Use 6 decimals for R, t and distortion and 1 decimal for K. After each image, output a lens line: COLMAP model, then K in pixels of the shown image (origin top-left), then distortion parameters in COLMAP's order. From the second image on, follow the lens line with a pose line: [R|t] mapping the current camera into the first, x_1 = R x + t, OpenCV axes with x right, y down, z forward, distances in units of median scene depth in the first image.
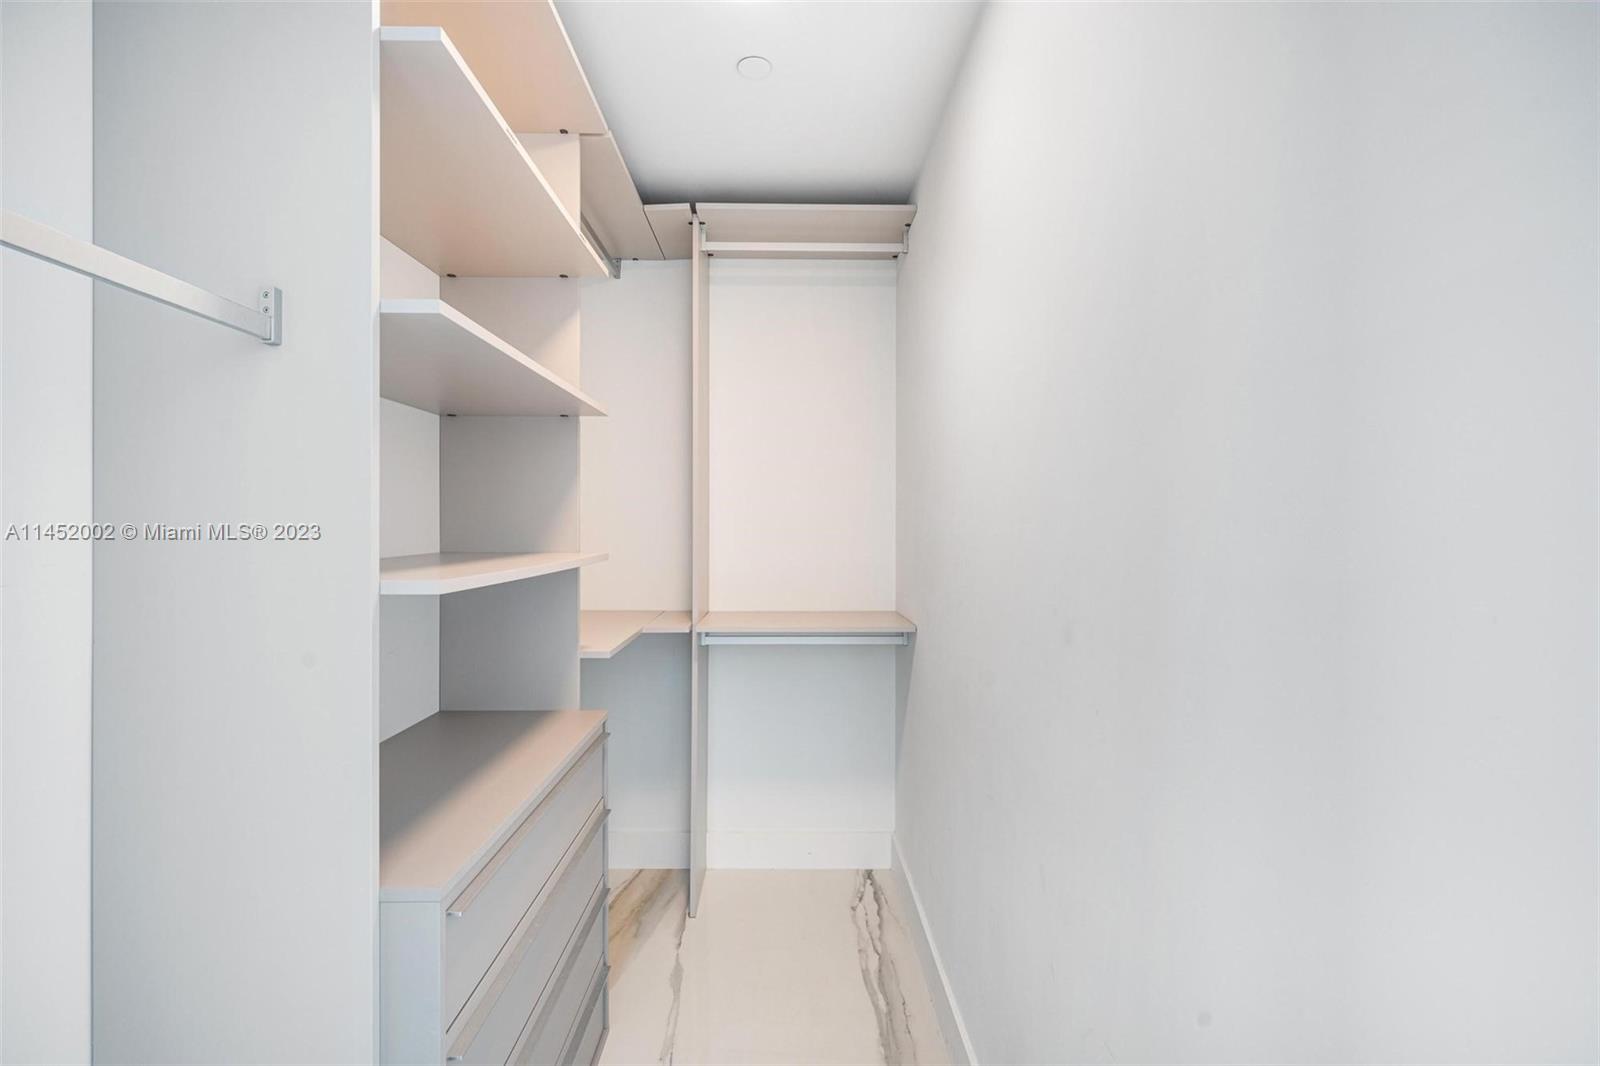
lens RADIAL K [[743.1, 0, 798.2], [0, 743.1, 534.1], [0, 0, 1]] dist [0.003637, 0.000392]
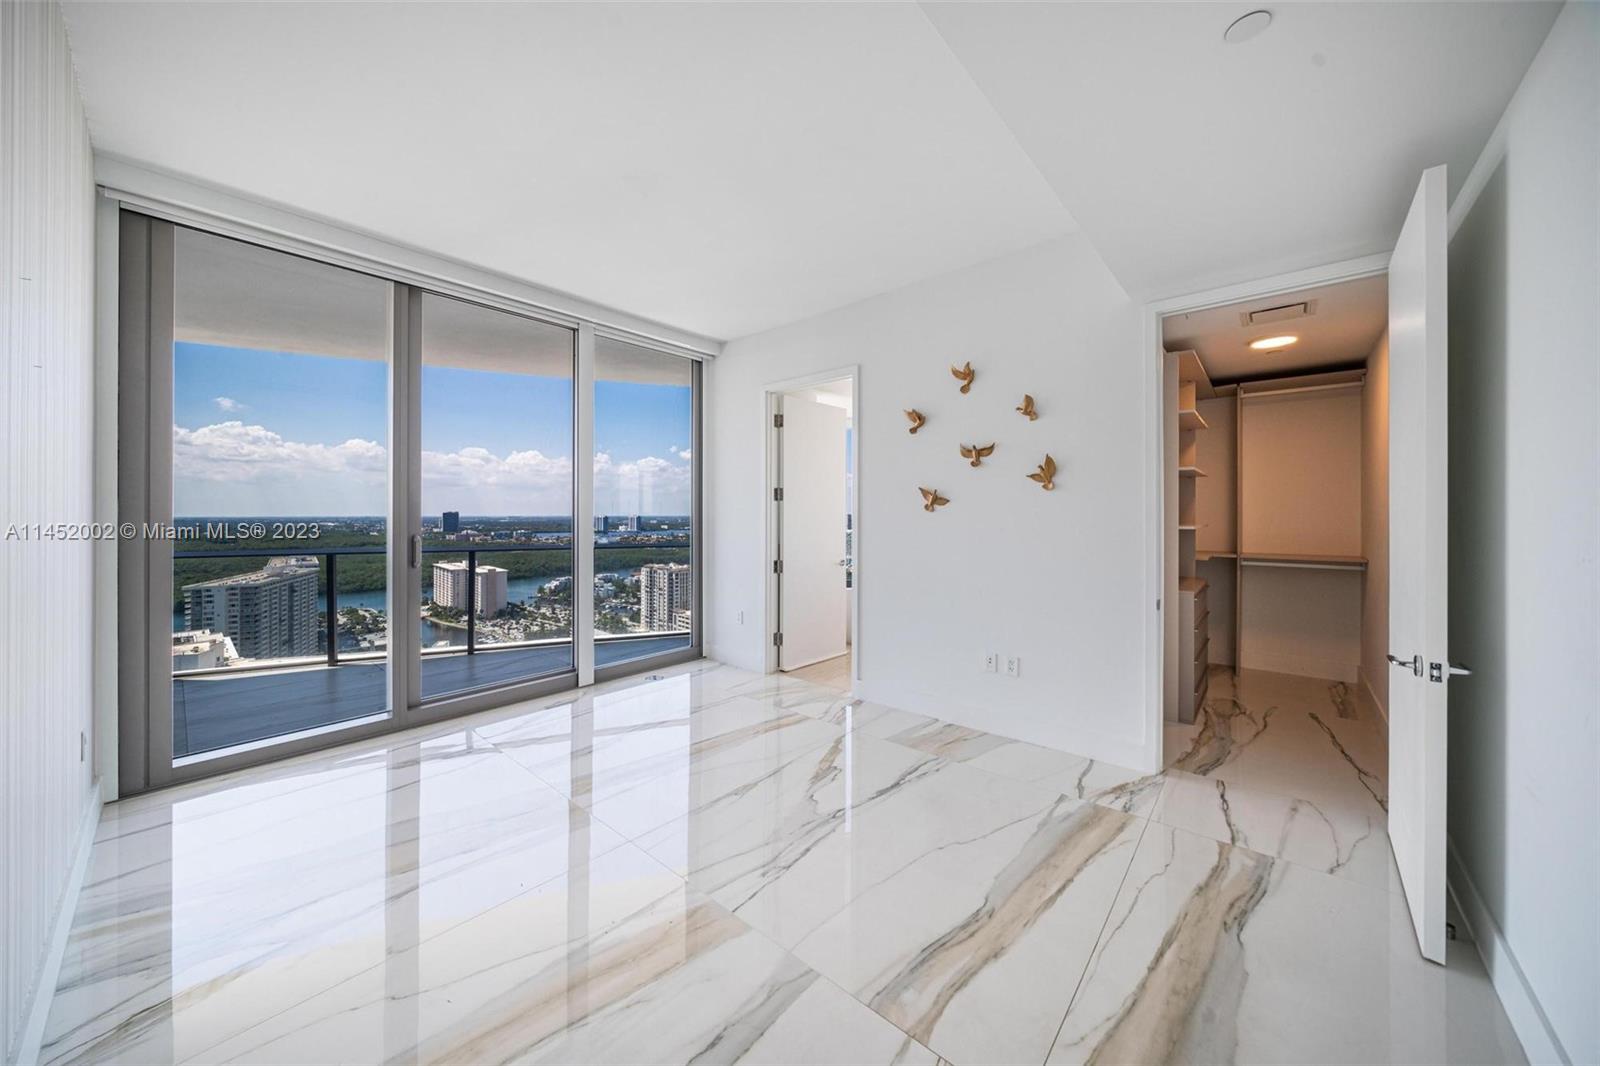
lens RADIAL K [[556.1, 0, 804.5], [0, 556.1, 514.1], [0, 0, 1]] dist [-0.004687, 0.000487]
pose [[0.741756, -0.000016, -0.670670, 0.020686], [0.001471, 0.999998, 0.001603, -0.014229], [0.670669, -0.002176, 0.741754, -1.230250]]
